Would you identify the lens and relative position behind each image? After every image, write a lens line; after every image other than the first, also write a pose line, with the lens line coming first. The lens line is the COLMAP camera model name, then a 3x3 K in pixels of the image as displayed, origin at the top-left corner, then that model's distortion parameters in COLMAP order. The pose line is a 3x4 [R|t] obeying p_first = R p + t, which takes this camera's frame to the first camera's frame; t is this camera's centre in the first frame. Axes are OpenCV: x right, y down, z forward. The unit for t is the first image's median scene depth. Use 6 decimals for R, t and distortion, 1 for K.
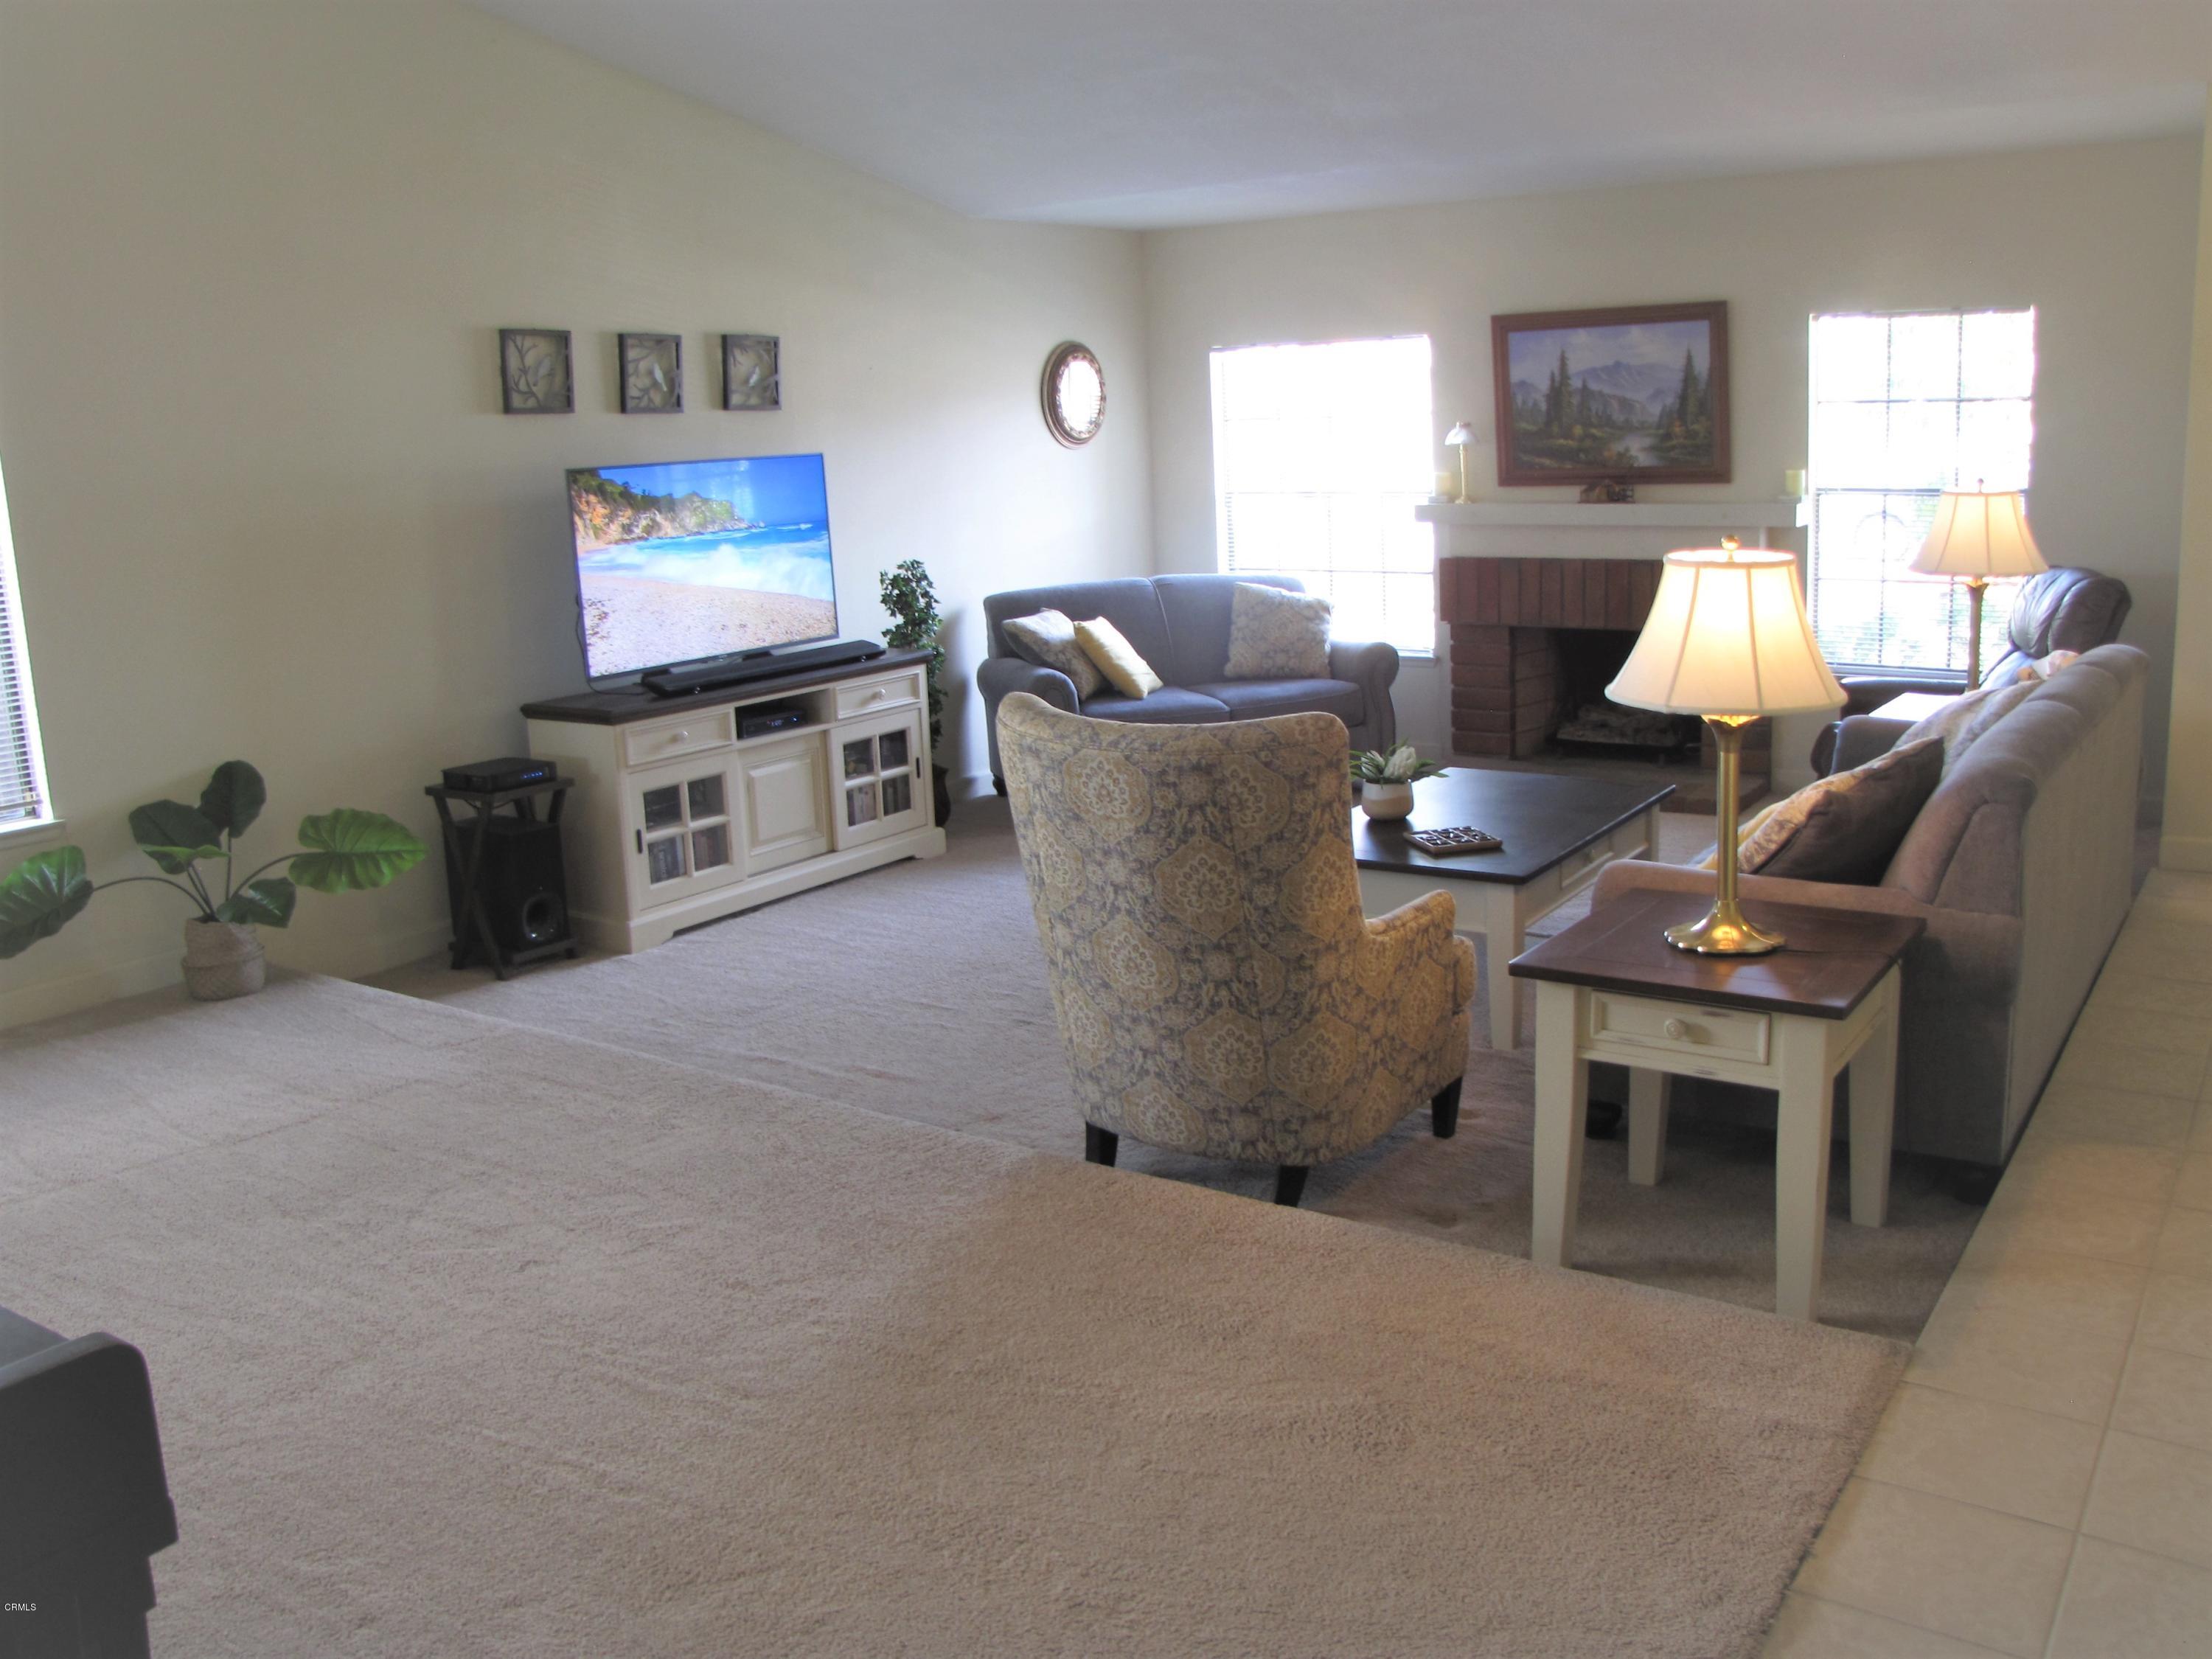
lens RADIAL K [[1850.7, 0, 1136.7], [0, 1850.7, 781.3], [0, 0, 1]] dist [-0.194426, 0.173141]
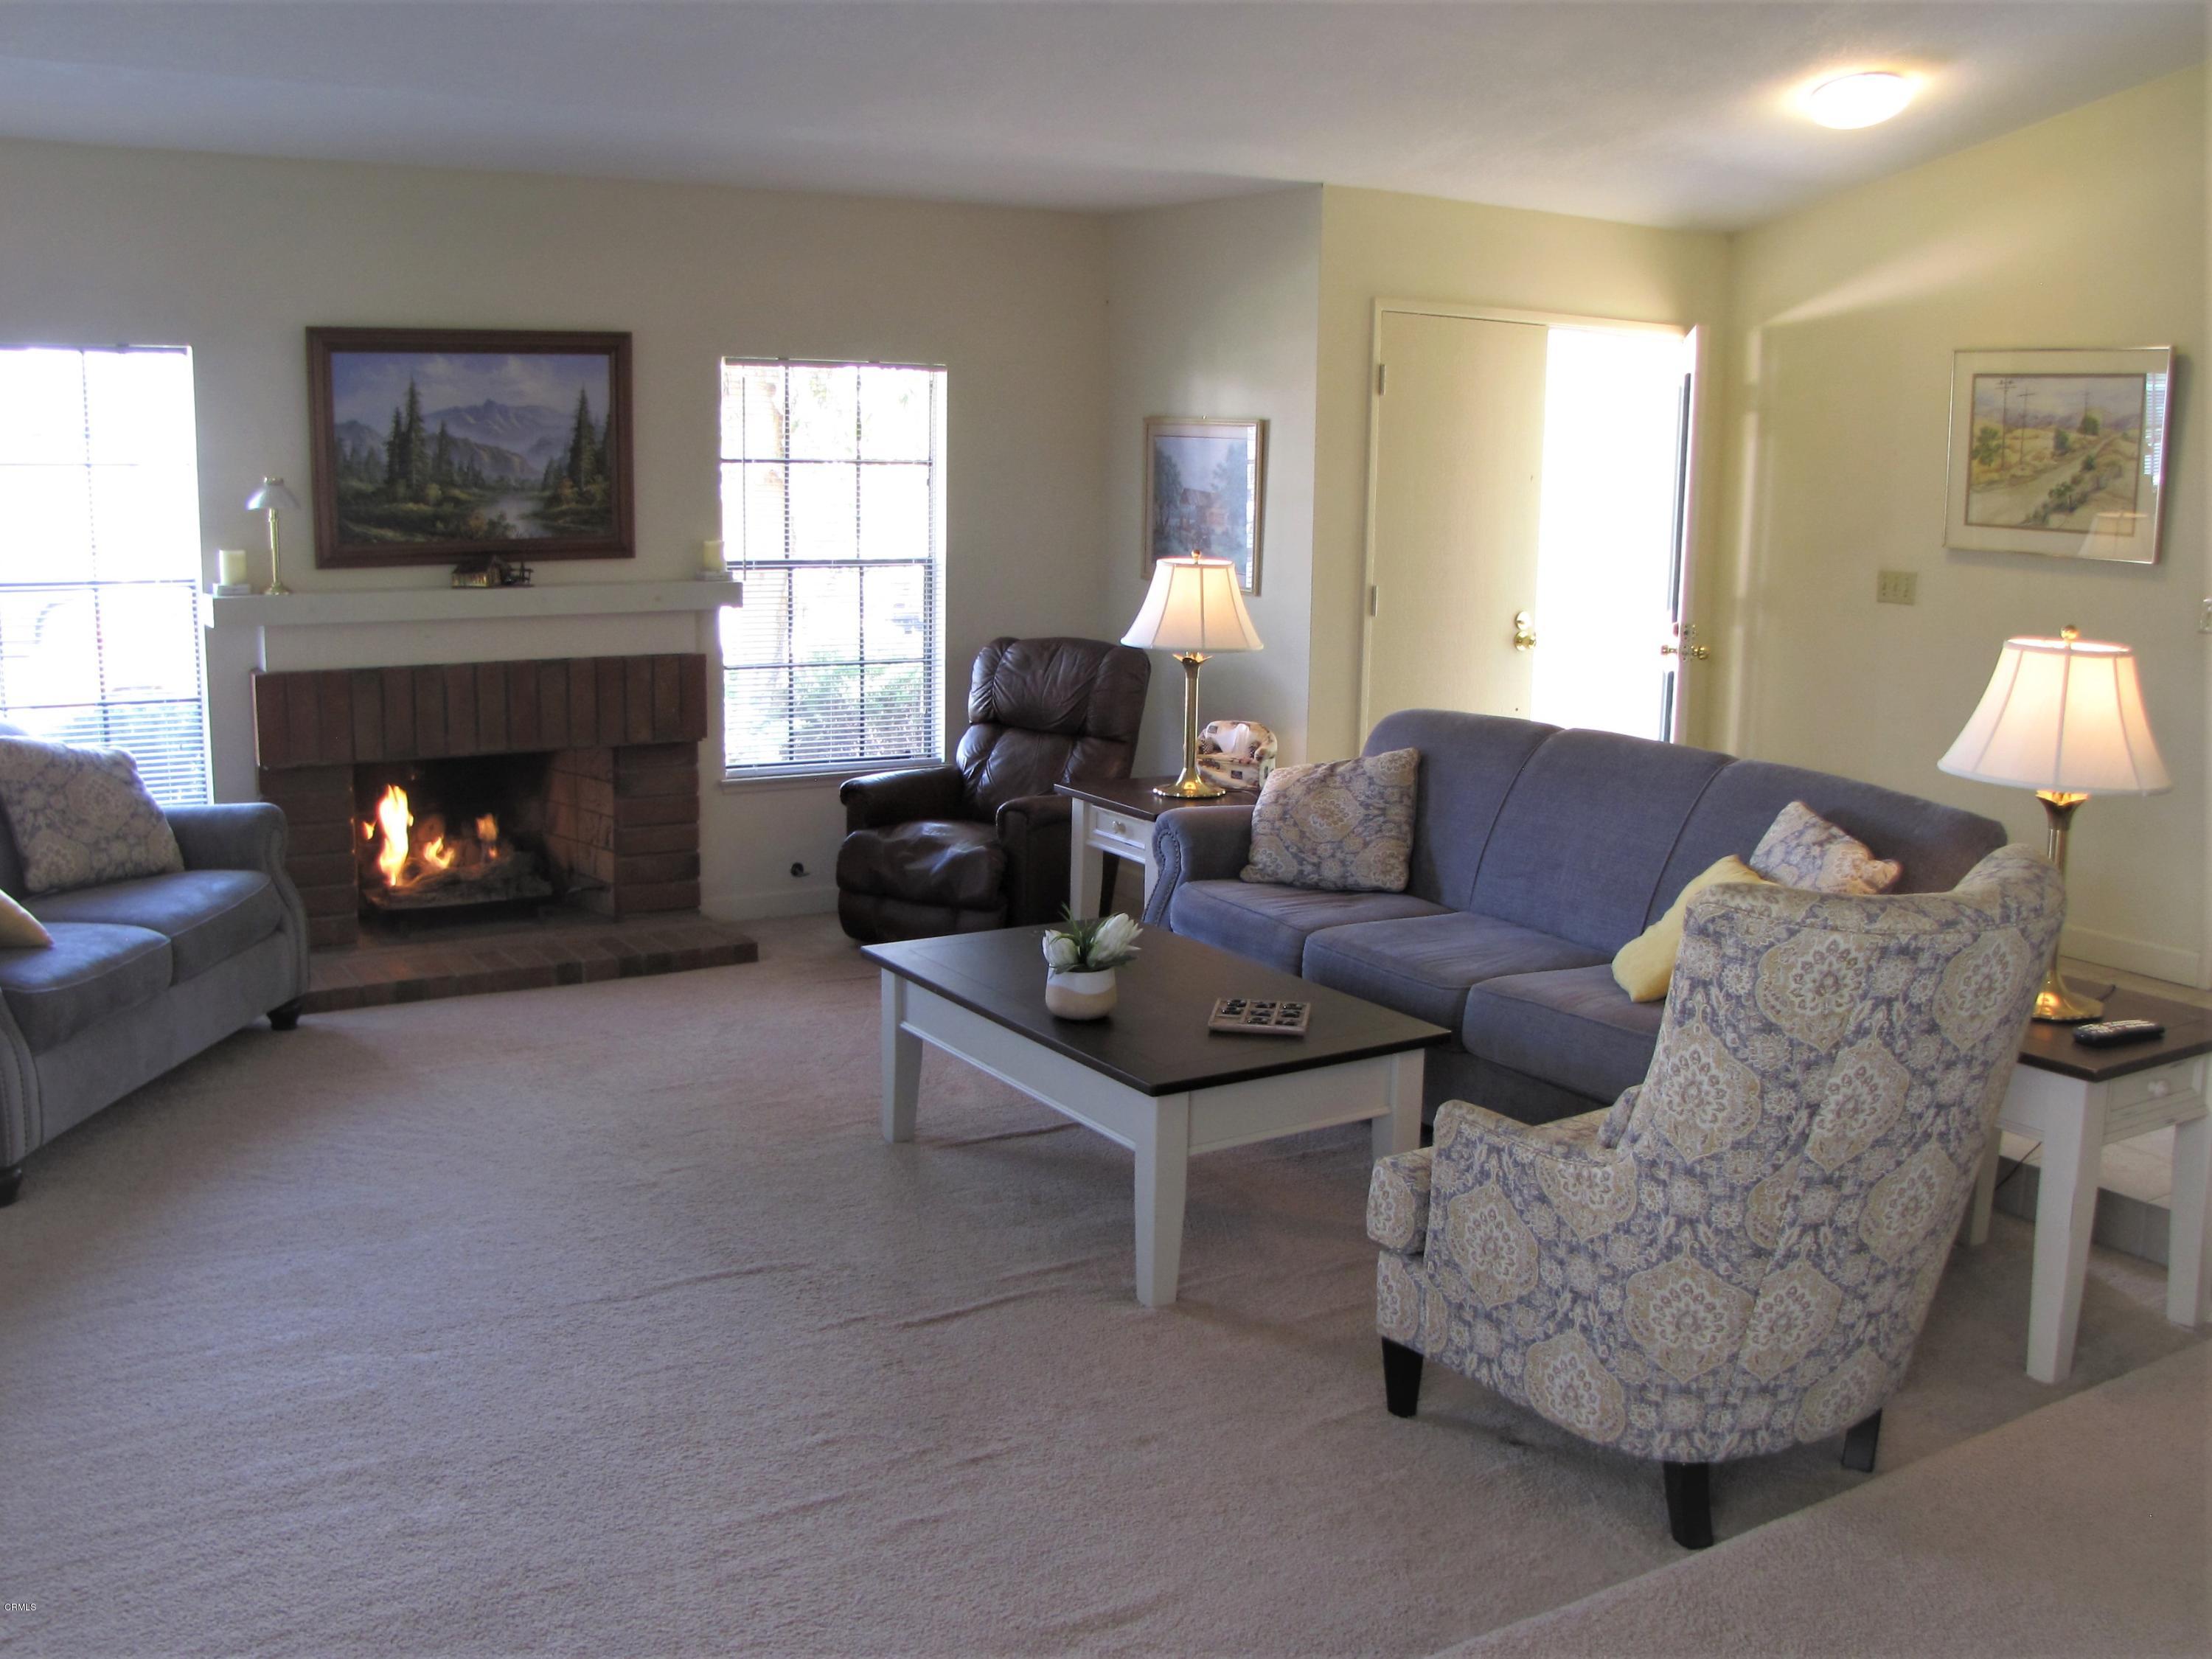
lens RADIAL K [[1951.9, 0, 1094.9], [0, 1951.9, 801.8], [0, 0, 1]] dist [-0.194370, 0.167546]
pose [[0.405789, -0.109073, 0.907435, -0.379231], [0.145070, 0.987953, 0.053878, -0.073022], [-0.902380, 0.109779, 0.416724, 0.463260]]
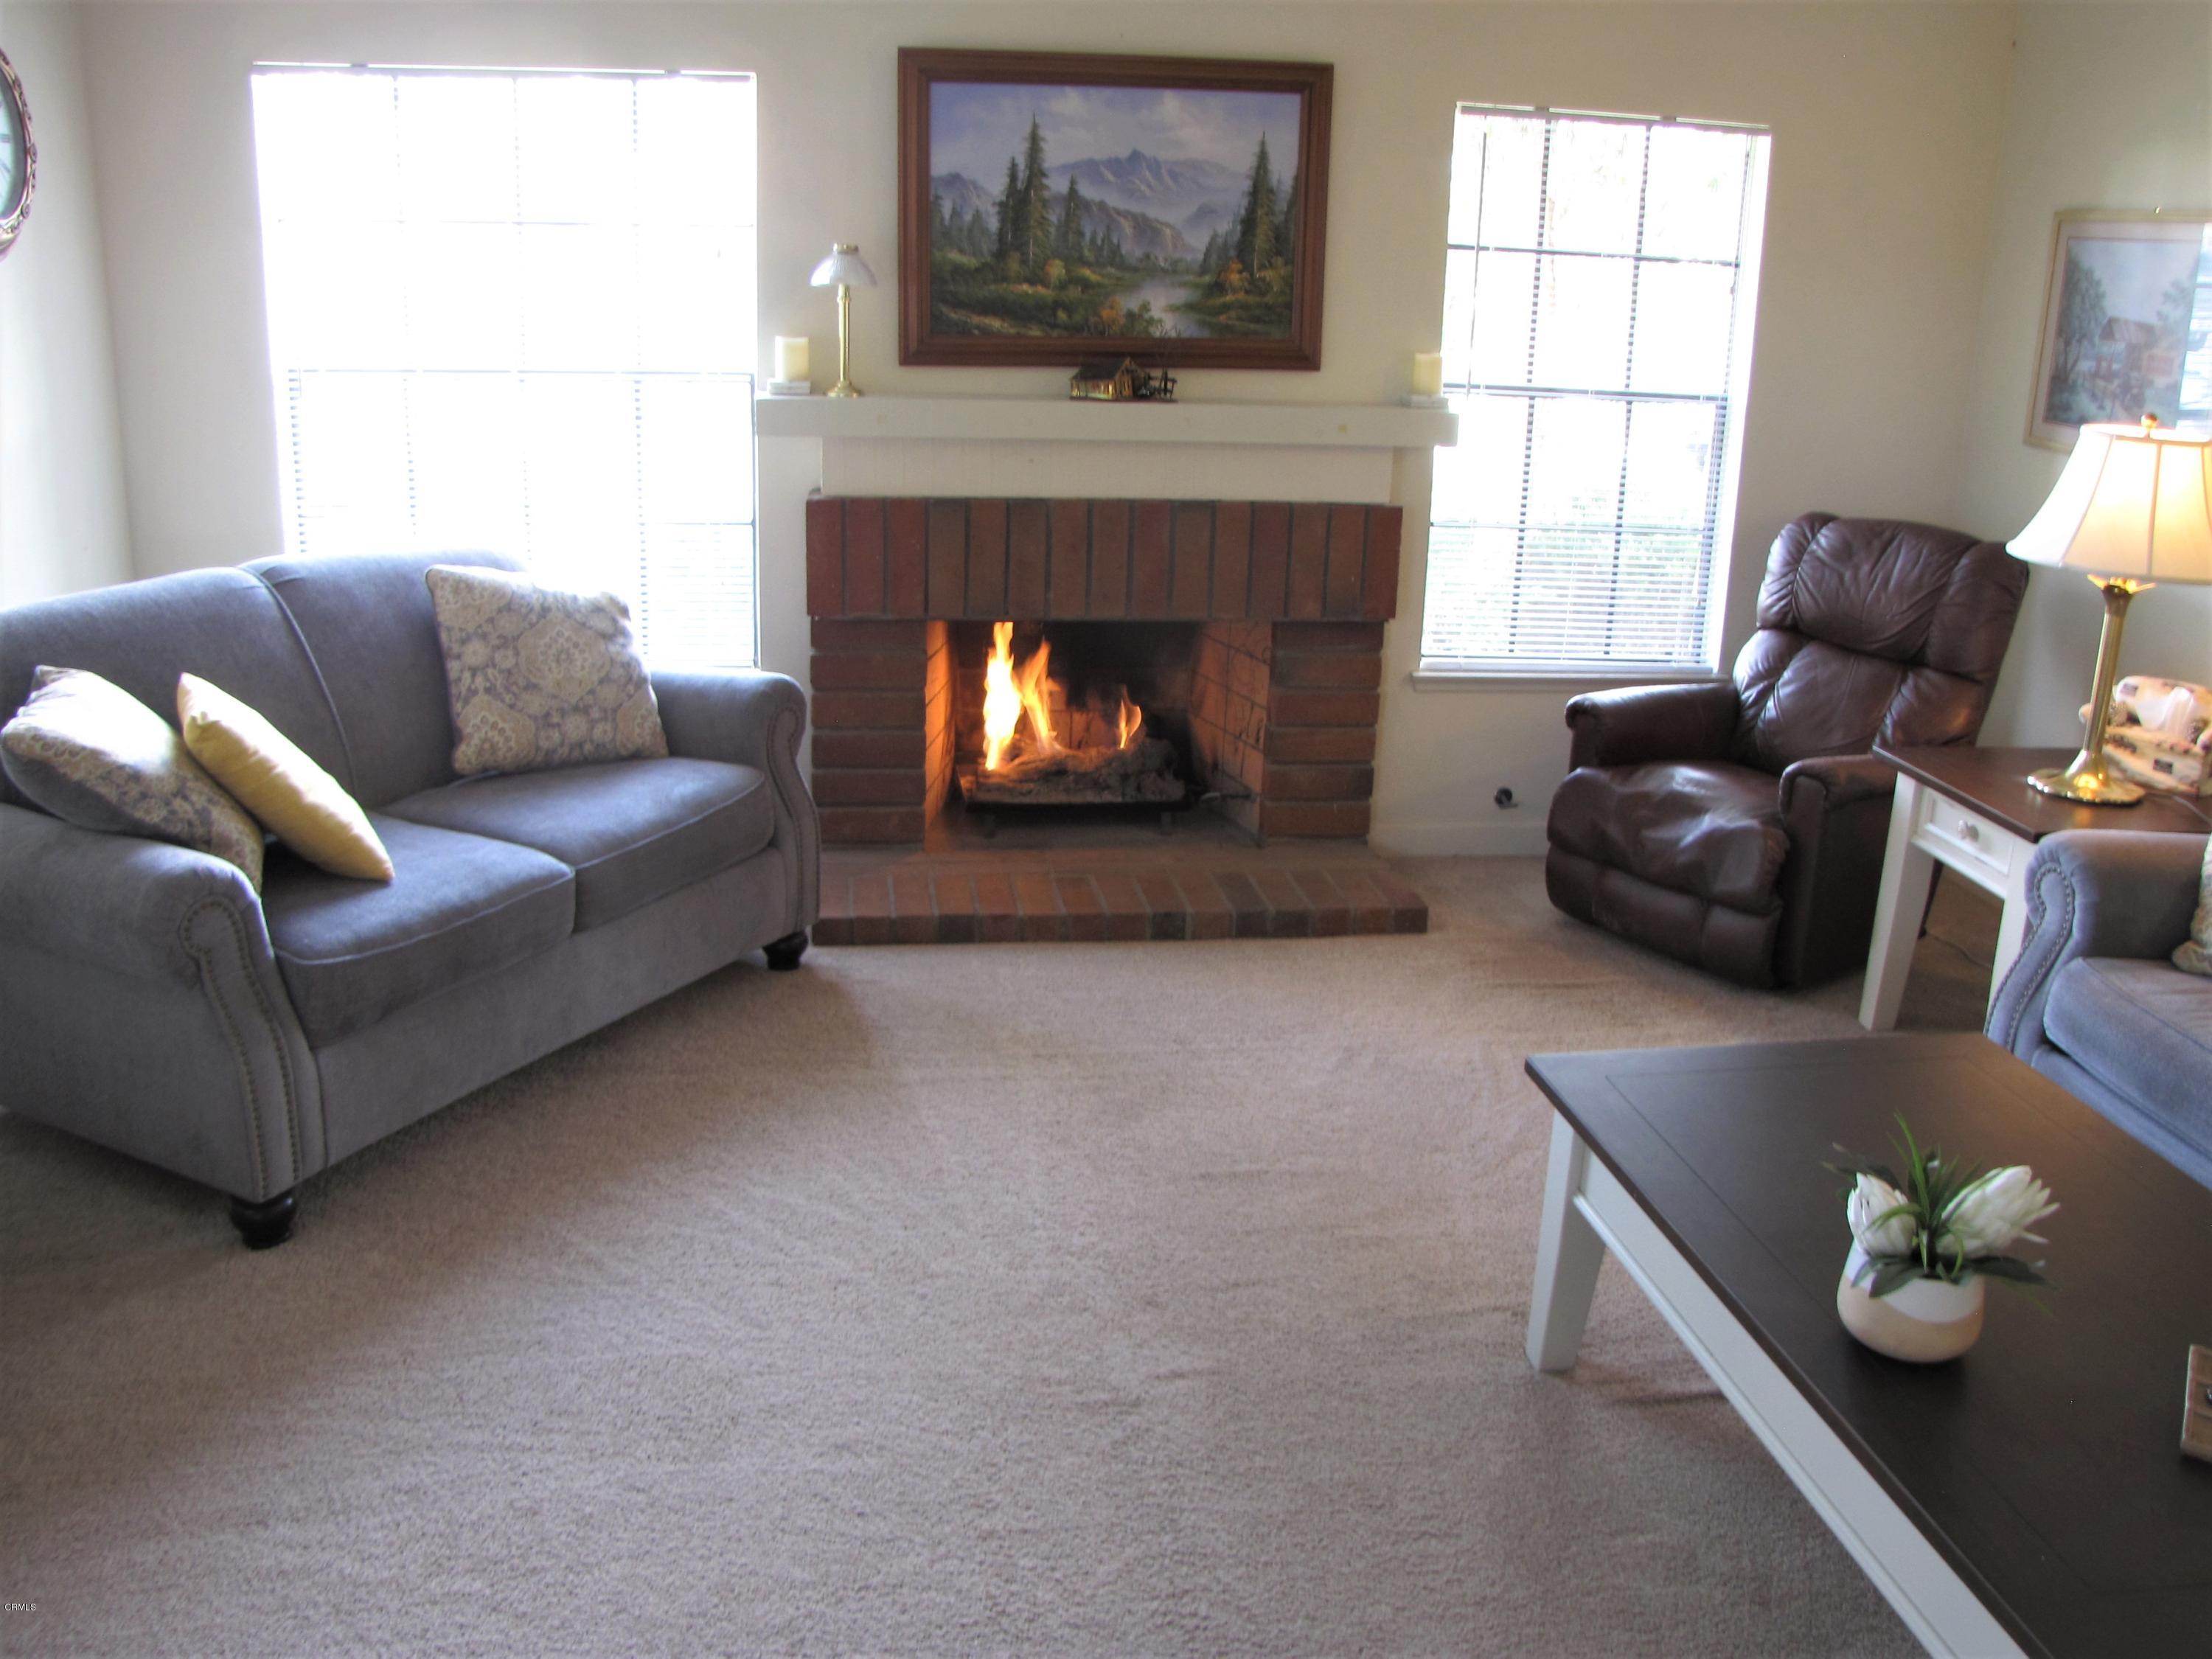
lens RADIAL K [[1850.7, 0, 1136.7], [0, 1850.7, 781.3], [0, 0, 1]] dist [-0.194426, 0.173141]
pose [[0.726265, -0.125057, 0.675944, -0.145828], [0.069971, 0.991654, 0.108288, -0.098689], [-0.683845, -0.031349, 0.728954, 0.586842]]
